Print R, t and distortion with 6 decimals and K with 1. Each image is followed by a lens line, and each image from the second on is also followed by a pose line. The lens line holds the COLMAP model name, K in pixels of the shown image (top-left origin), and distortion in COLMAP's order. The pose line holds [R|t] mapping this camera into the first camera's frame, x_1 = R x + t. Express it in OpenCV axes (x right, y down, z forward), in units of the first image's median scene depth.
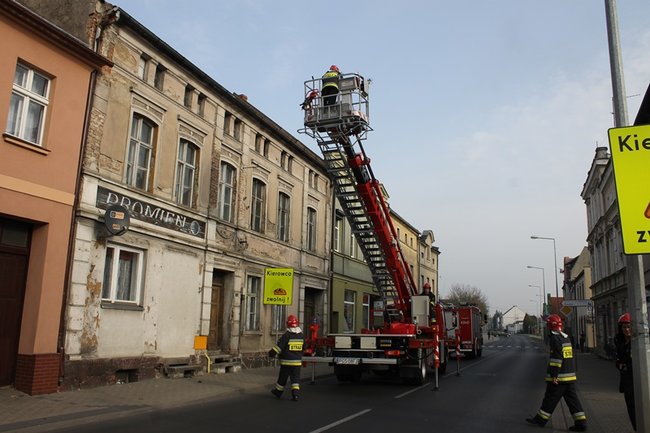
lens RADIAL K [[552.5, 0, 325.0], [0, 552.5, 216.5], [0, 0, 1]] dist [-0.171839, 0.162897]
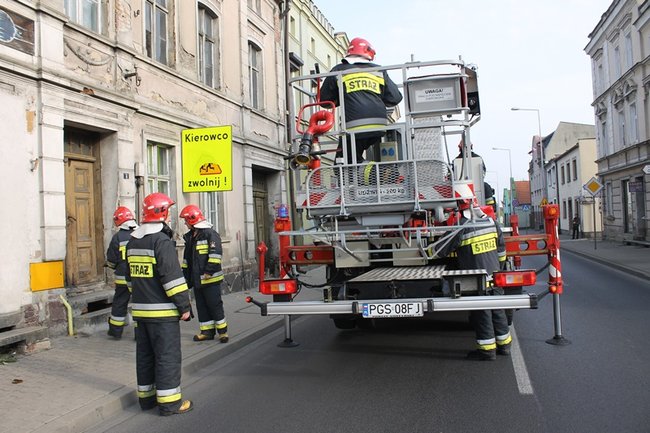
lens RADIAL K [[552.5, 0, 325.0], [0, 552.5, 216.5], [0, 0, 1]] dist [-0.171839, 0.162897]
pose [[0.992568, -0.066162, 0.102138, -0.029297], [0.046468, 0.981755, 0.184383, 0.099994], [-0.112474, -0.178267, 0.977533, 0.494202]]
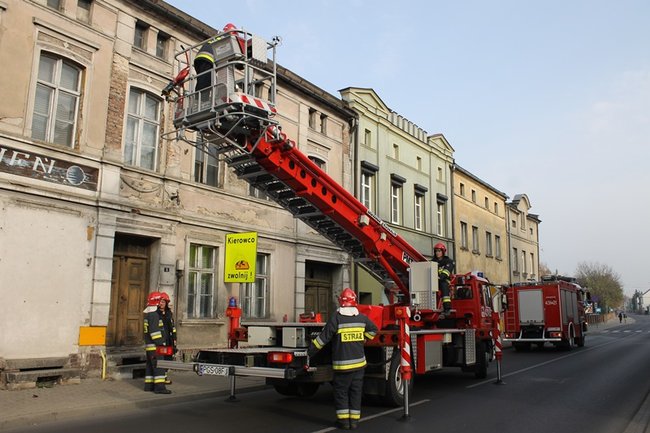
lens RADIAL K [[552.5, 0, 325.0], [0, 552.5, 216.5], [0, 0, 1]] dist [-0.171839, 0.162897]
pose [[0.973552, -0.056660, -0.221329, 0.218778], [0.061550, 0.997987, 0.015252, 0.078932], [0.220020, -0.028471, 0.975080, 0.365220]]
